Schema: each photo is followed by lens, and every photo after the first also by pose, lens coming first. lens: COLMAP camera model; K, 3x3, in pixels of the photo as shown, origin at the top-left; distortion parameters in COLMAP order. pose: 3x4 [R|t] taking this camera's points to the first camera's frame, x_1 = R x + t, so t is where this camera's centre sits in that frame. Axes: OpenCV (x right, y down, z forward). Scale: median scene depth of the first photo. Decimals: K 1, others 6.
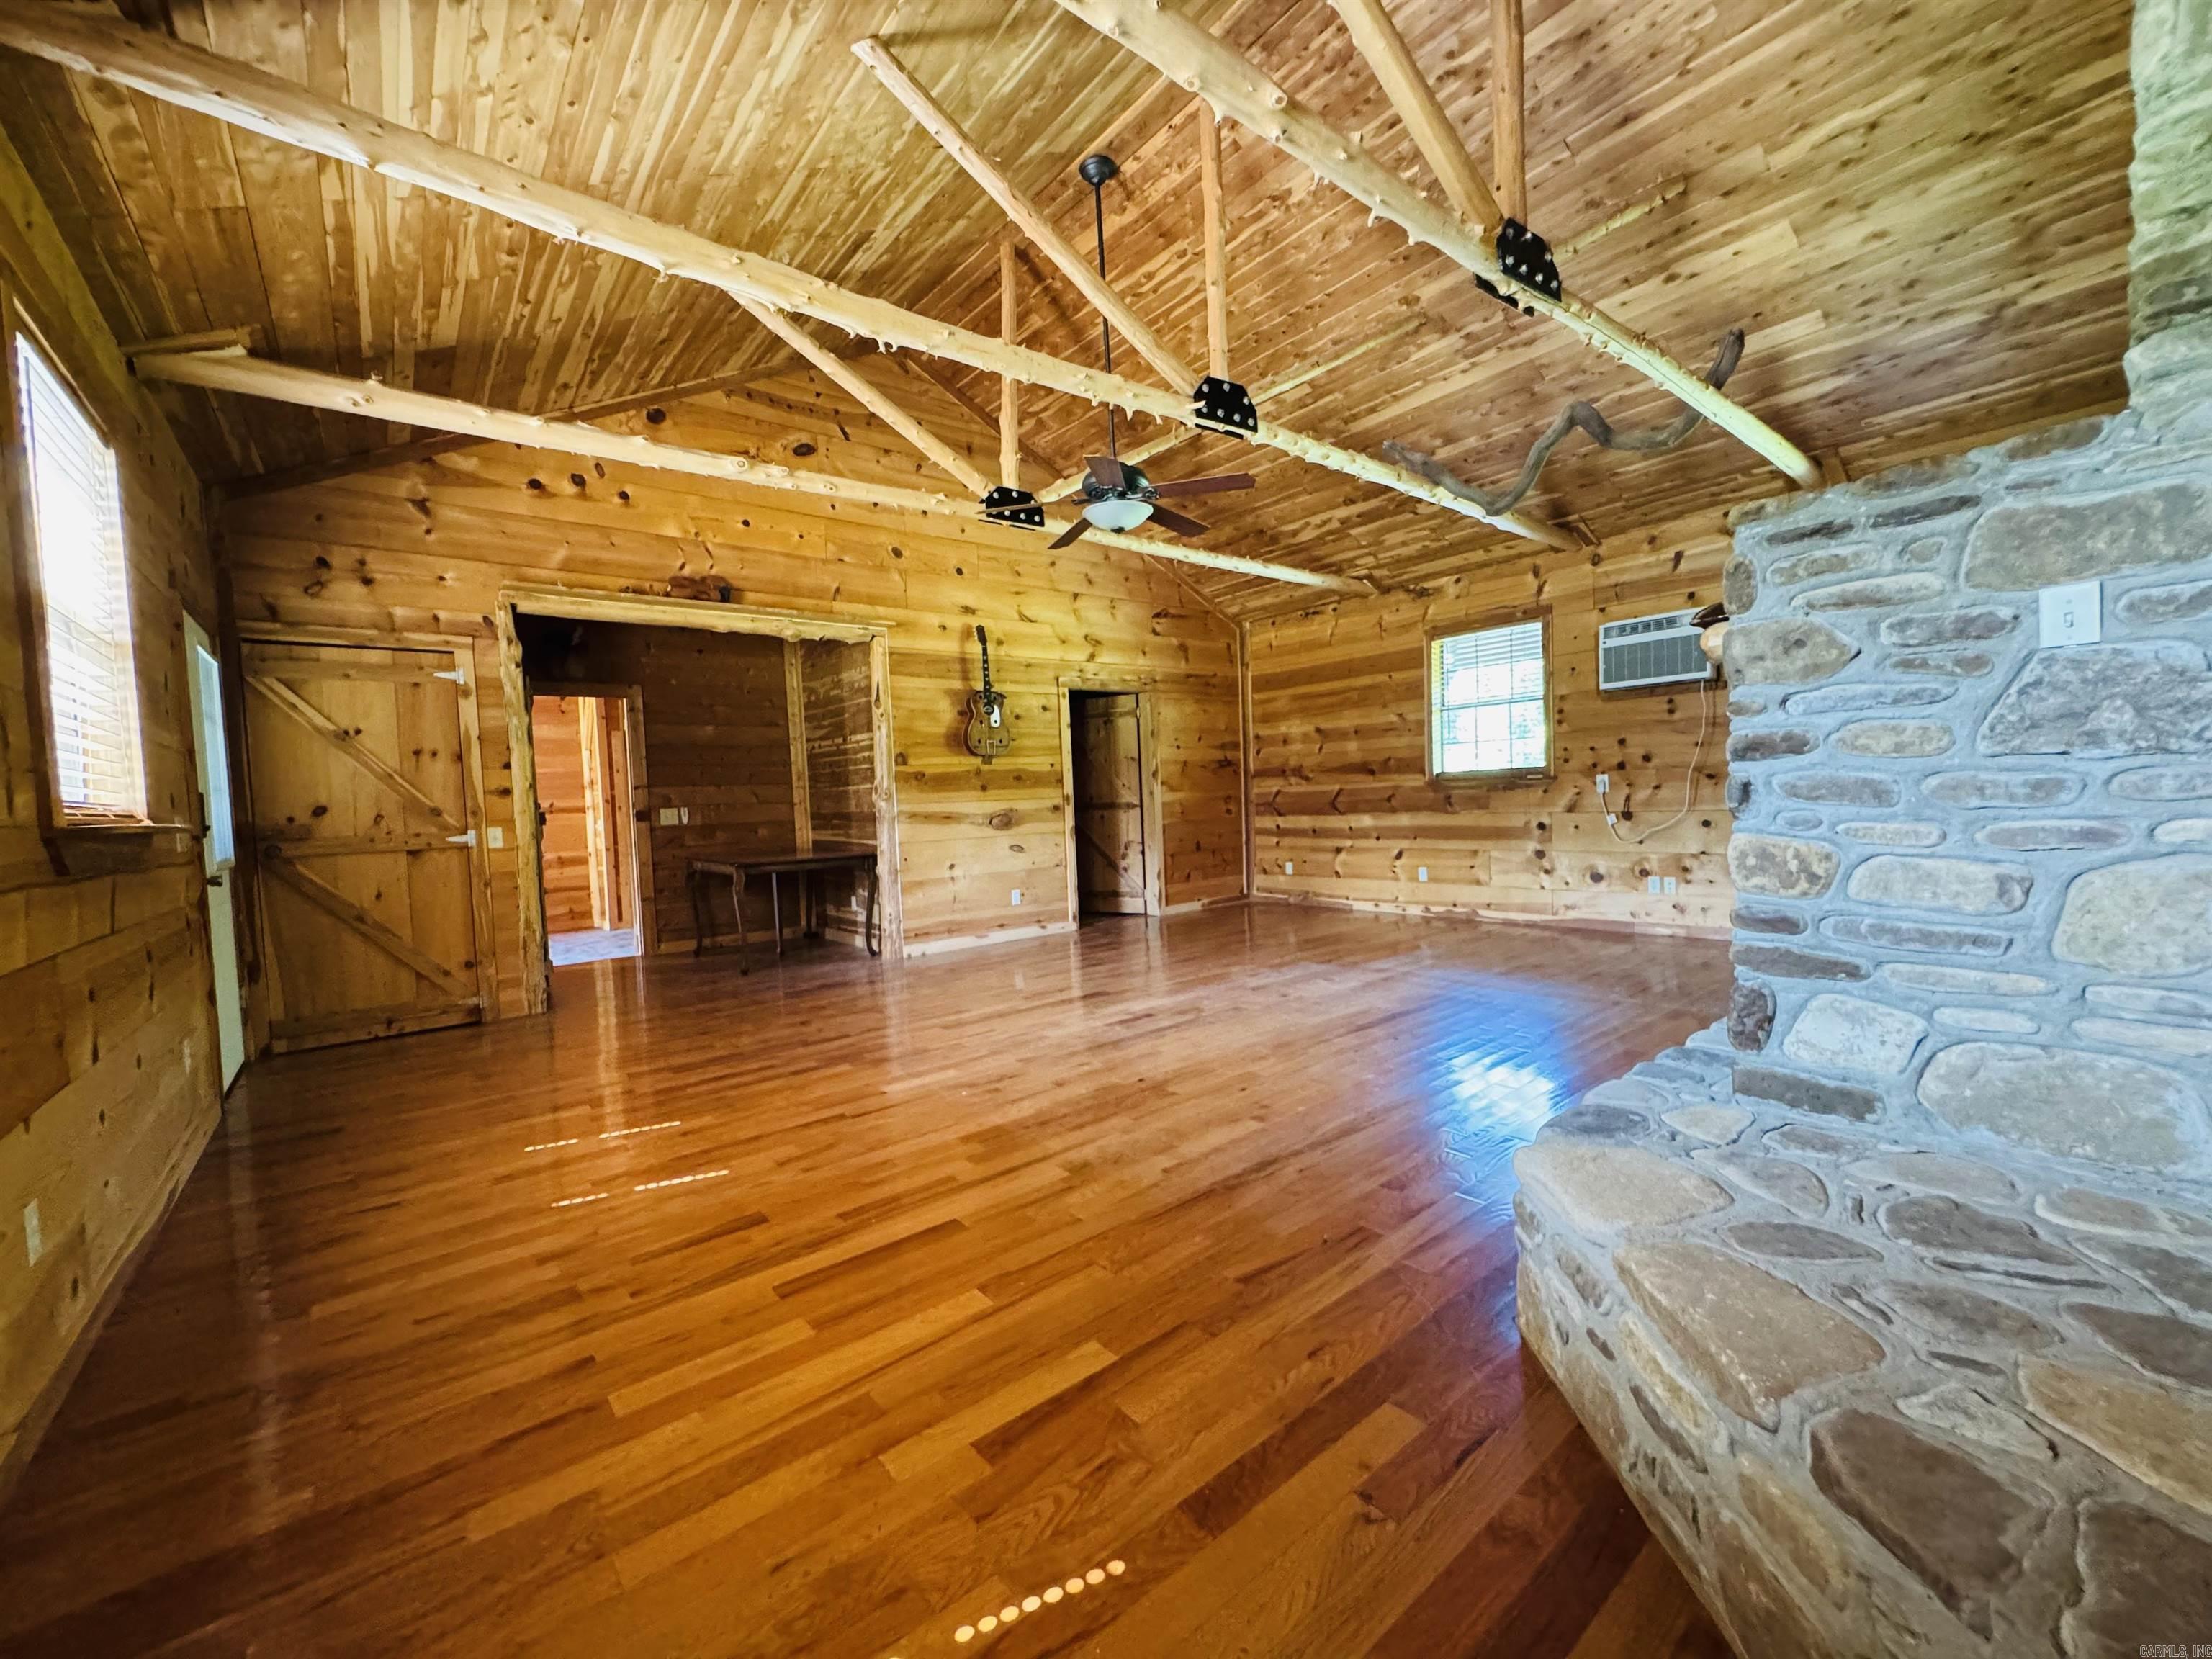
lens RADIAL K [[886.7, 0, 1115.3], [0, 886.7, 834.6], [0, 0, 1]] dist [-0.006343, 0.000416]
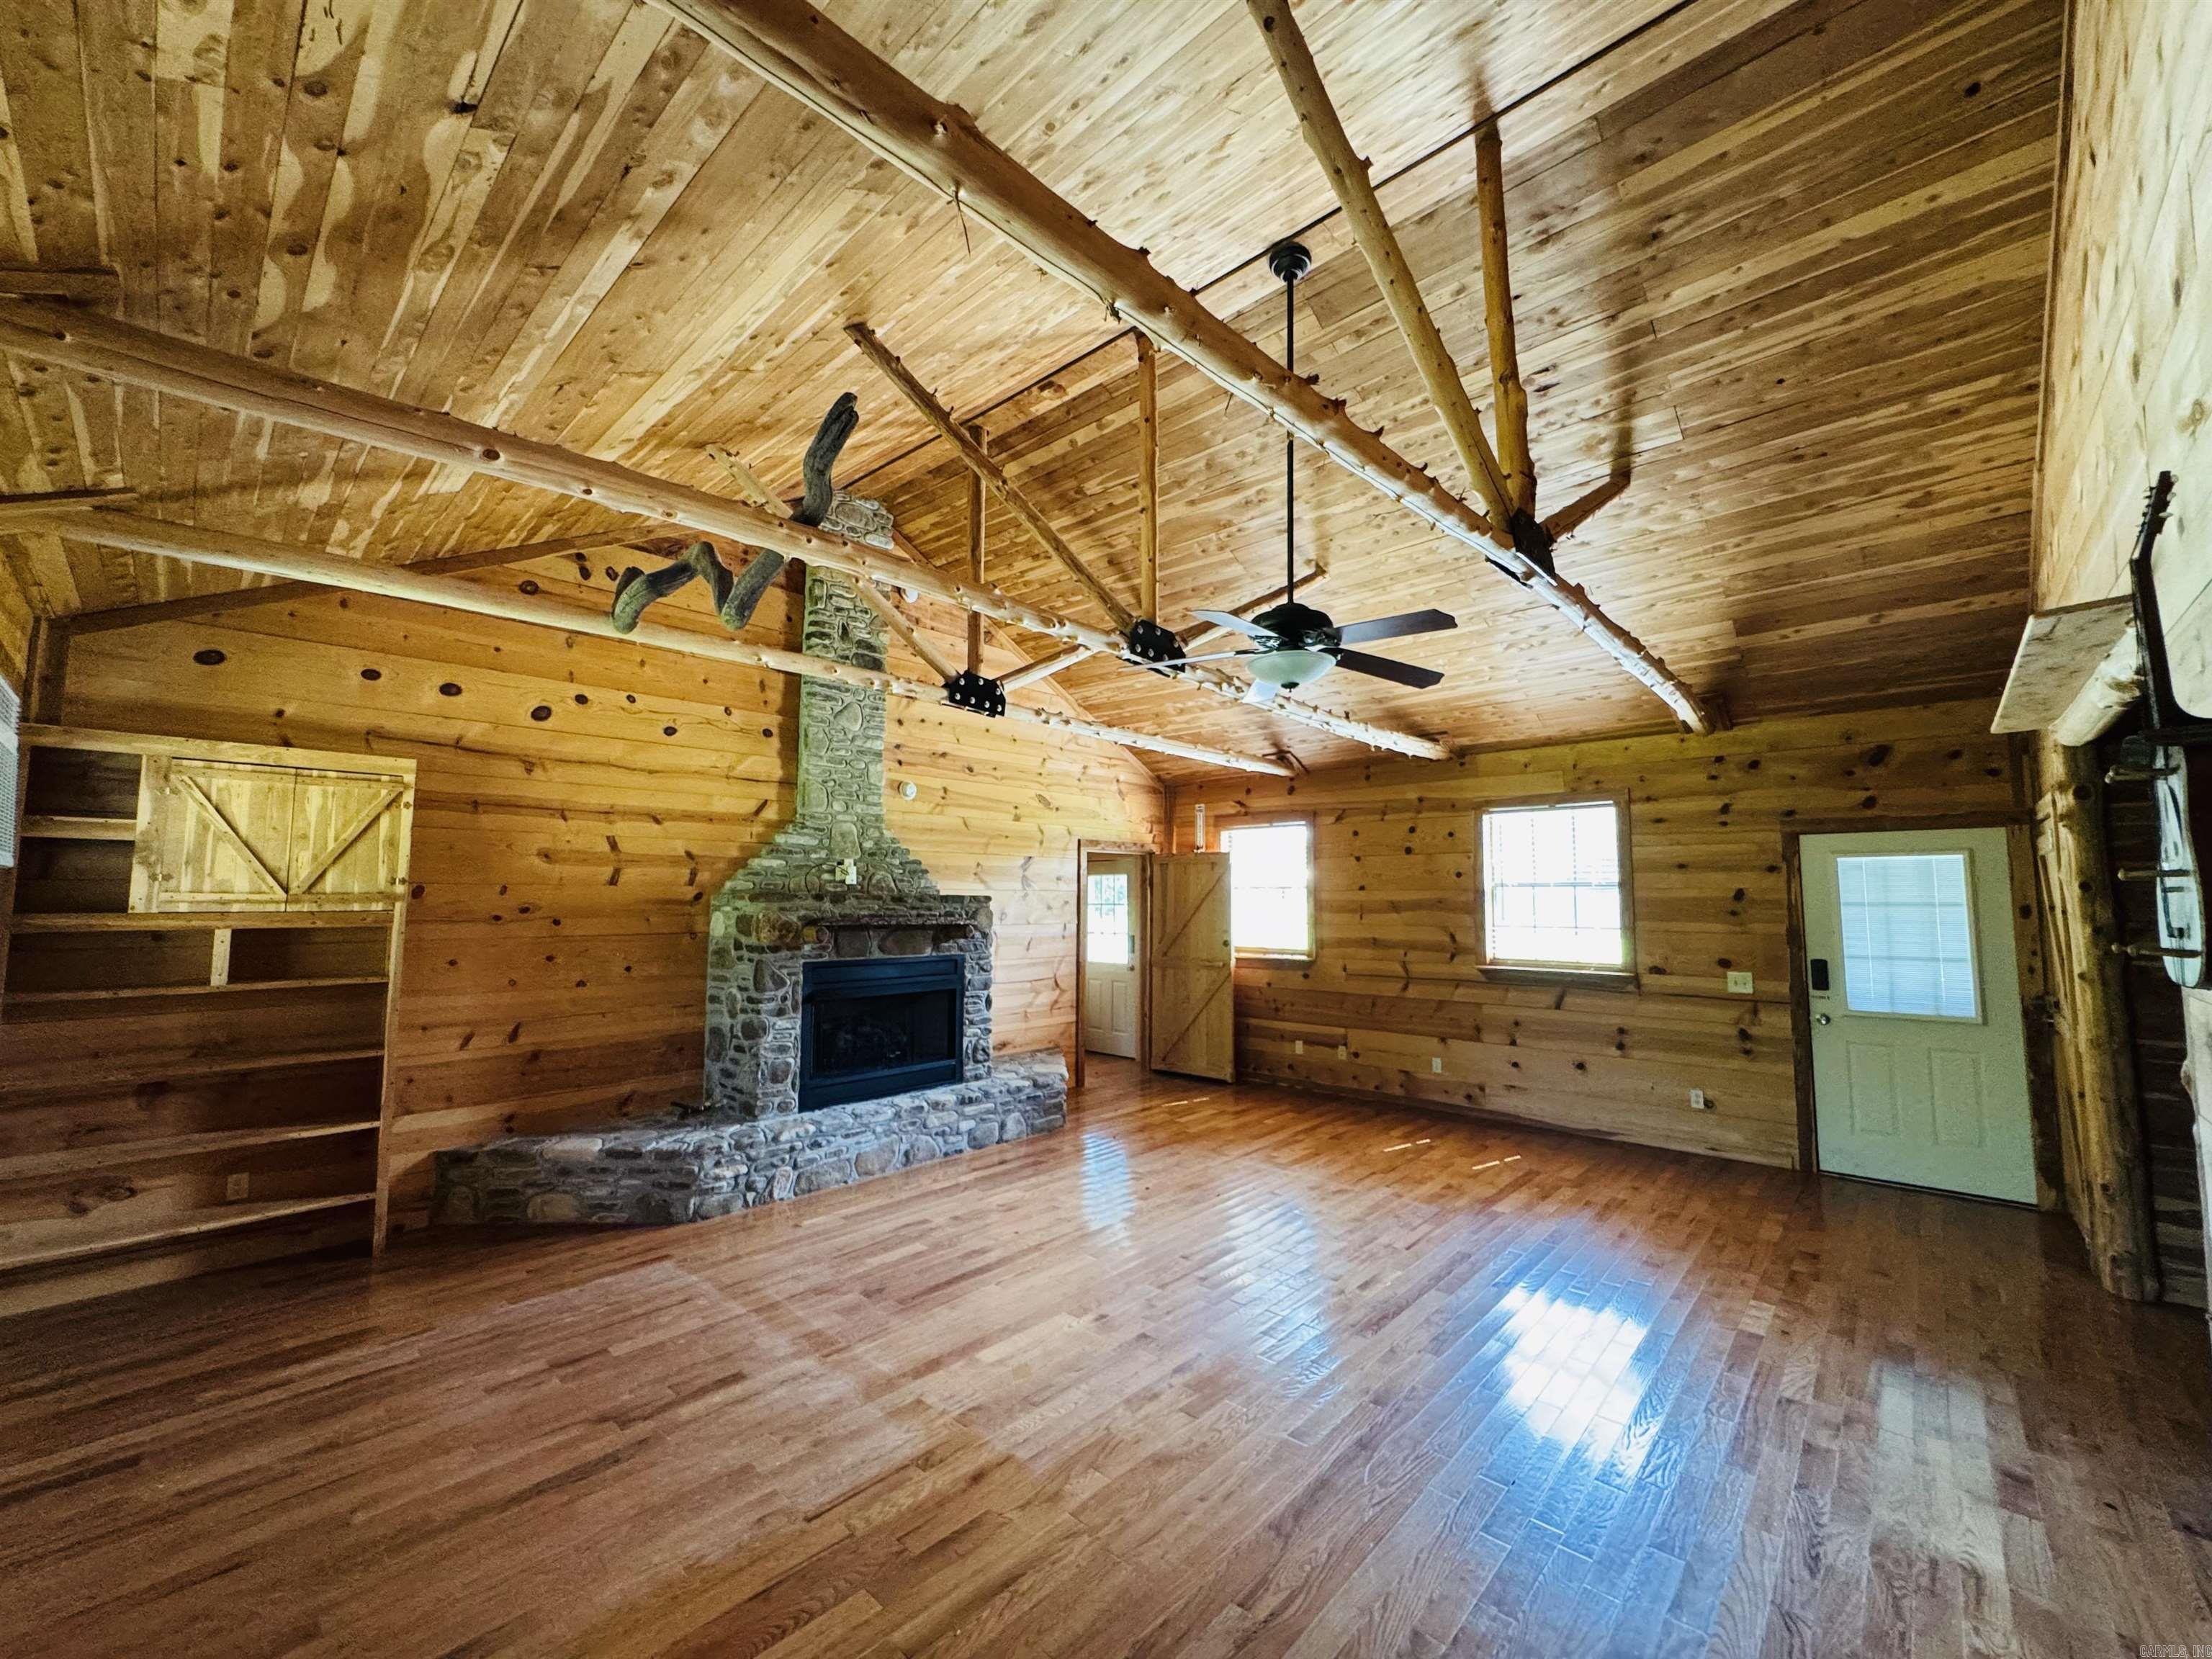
lens RADIAL K [[886.7, 0, 1103.7], [0, 886.7, 828.9], [0, 0, 1]] dist [-0.006343, 0.000416]
pose [[-0.990147, 0.034362, -0.135750, 0.319782], [0.039690, 0.998537, -0.036736, -0.224017], [0.134289, -0.041762, -0.990062, 2.029130]]
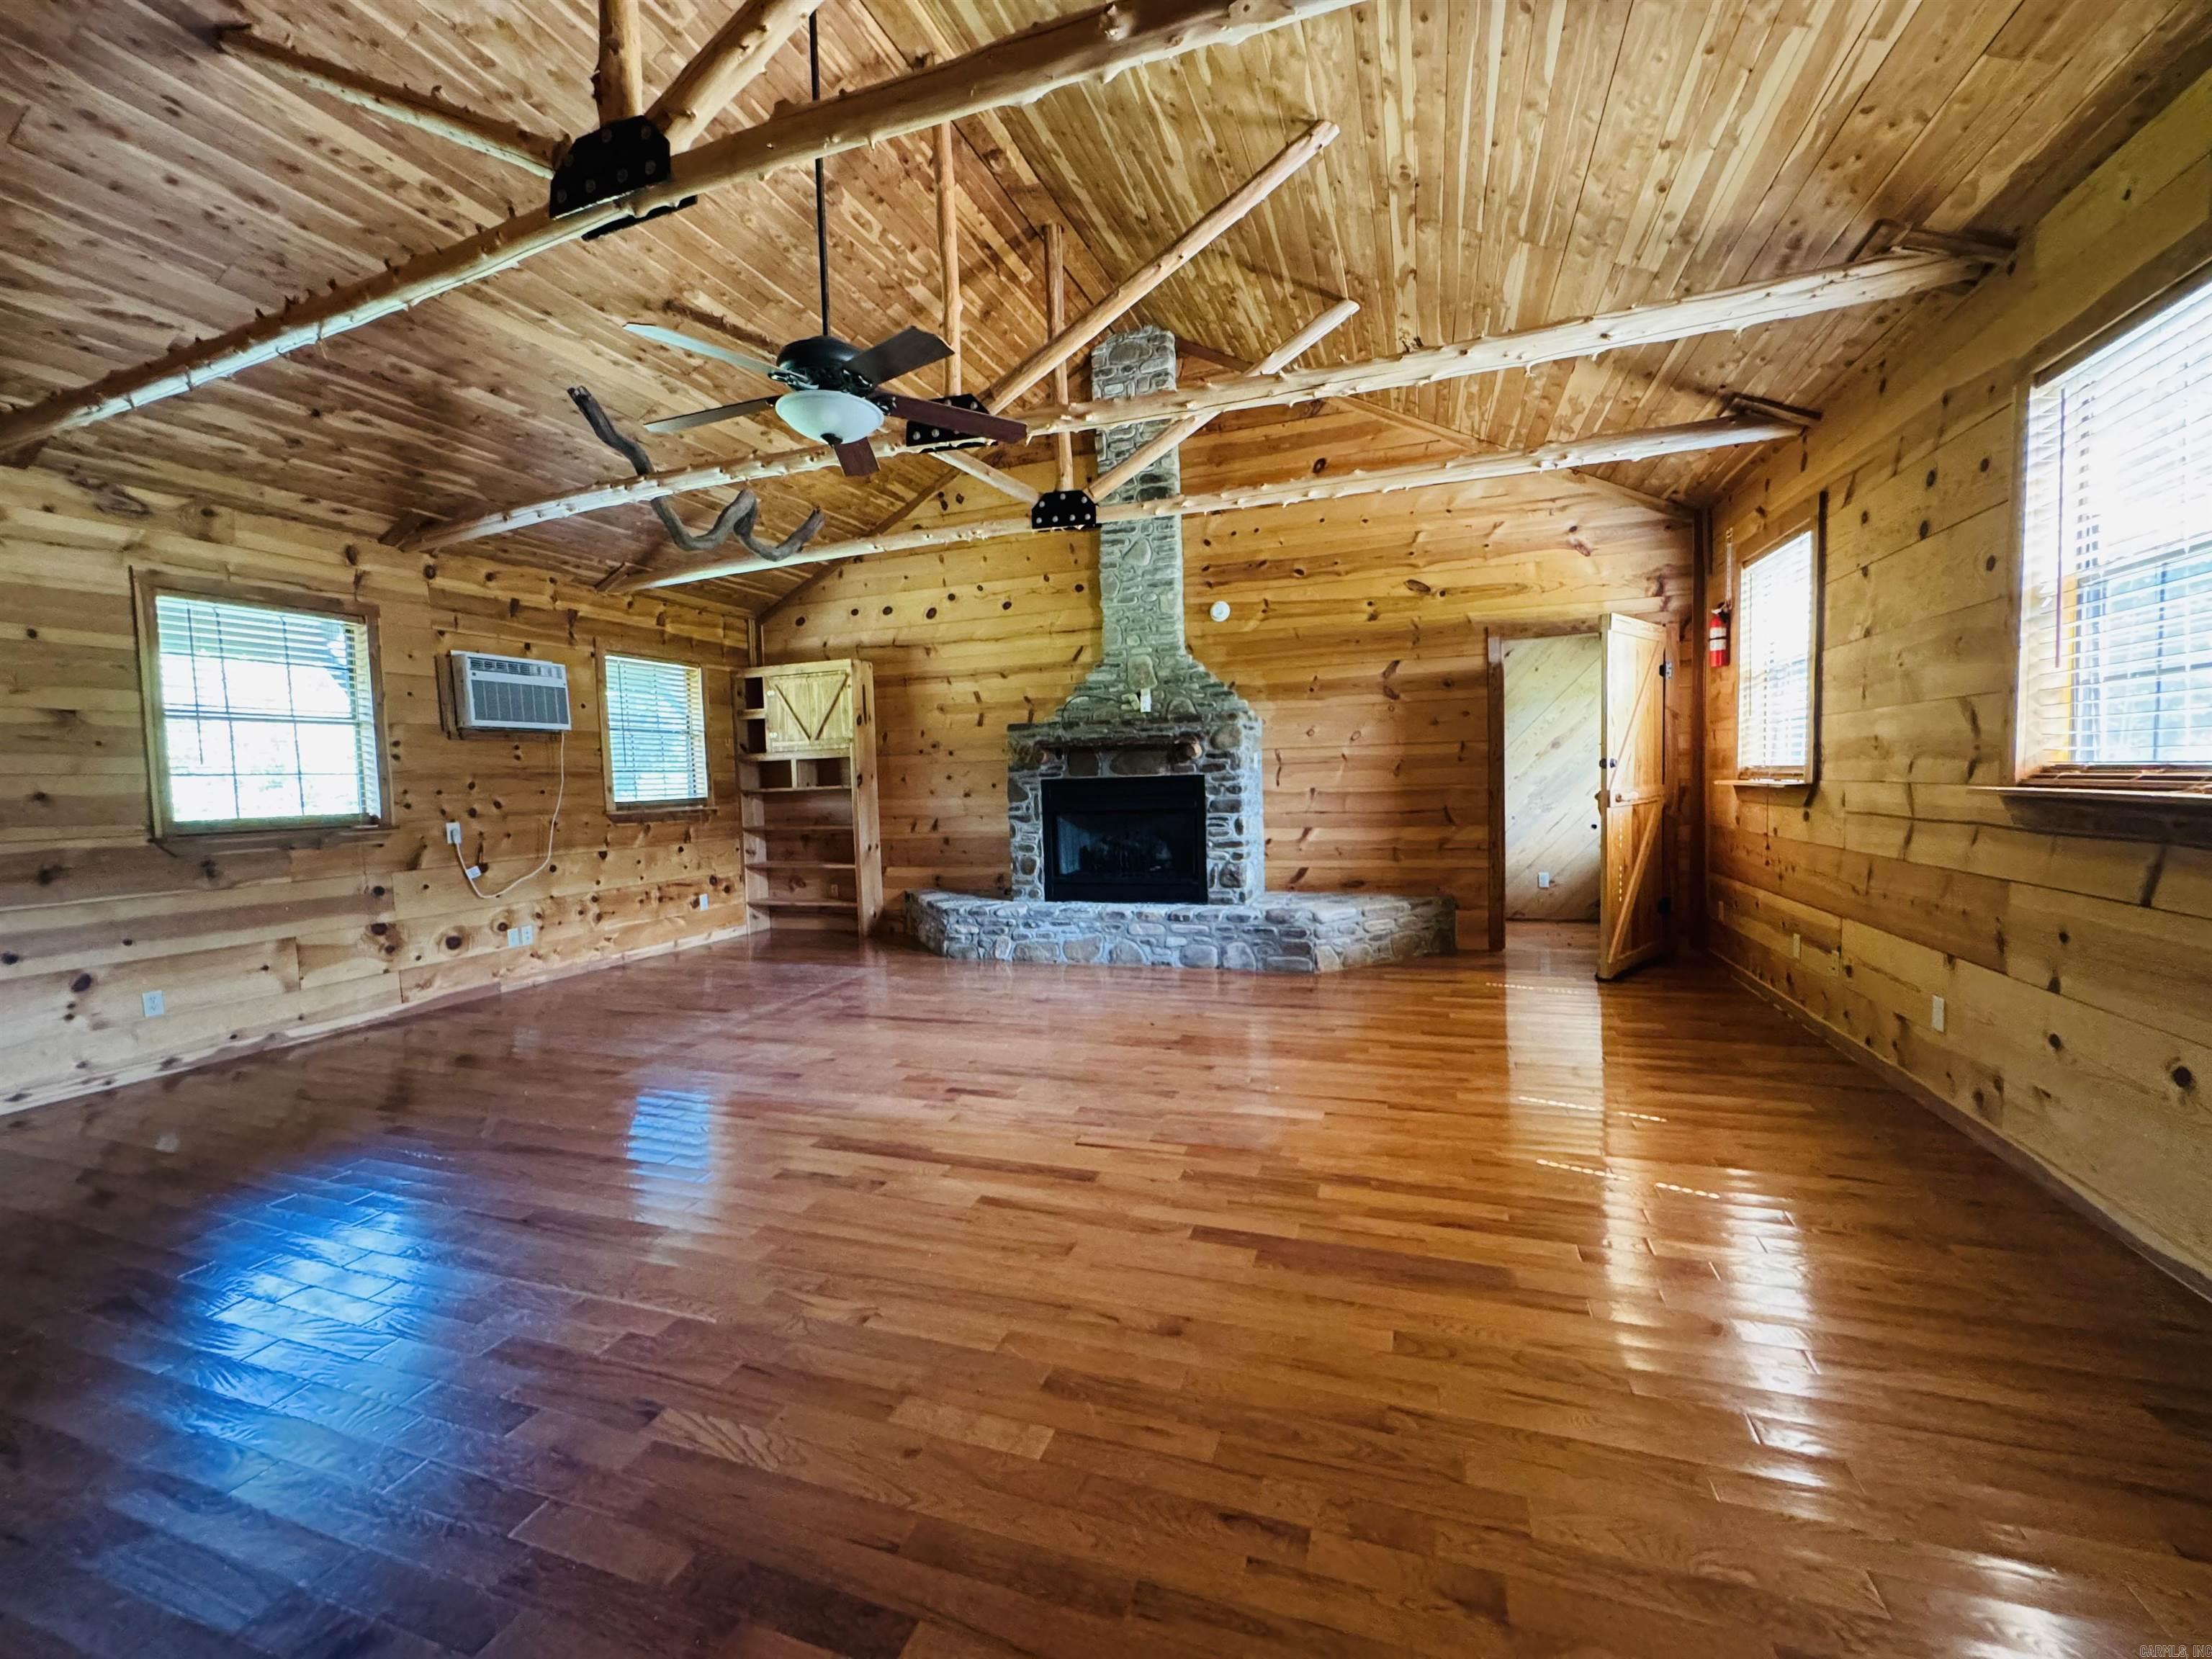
lens RADIAL K [[886.7, 0, 1114.8], [0, 886.7, 824.2], [0, 0, 1]] dist [-0.006343, 0.000416]
pose [[-0.514770, 0.019045, 0.857117, -0.805374], [0.089666, 0.995466, 0.031733, -0.055771], [-0.852626, 0.093190, -0.514144, 1.385657]]
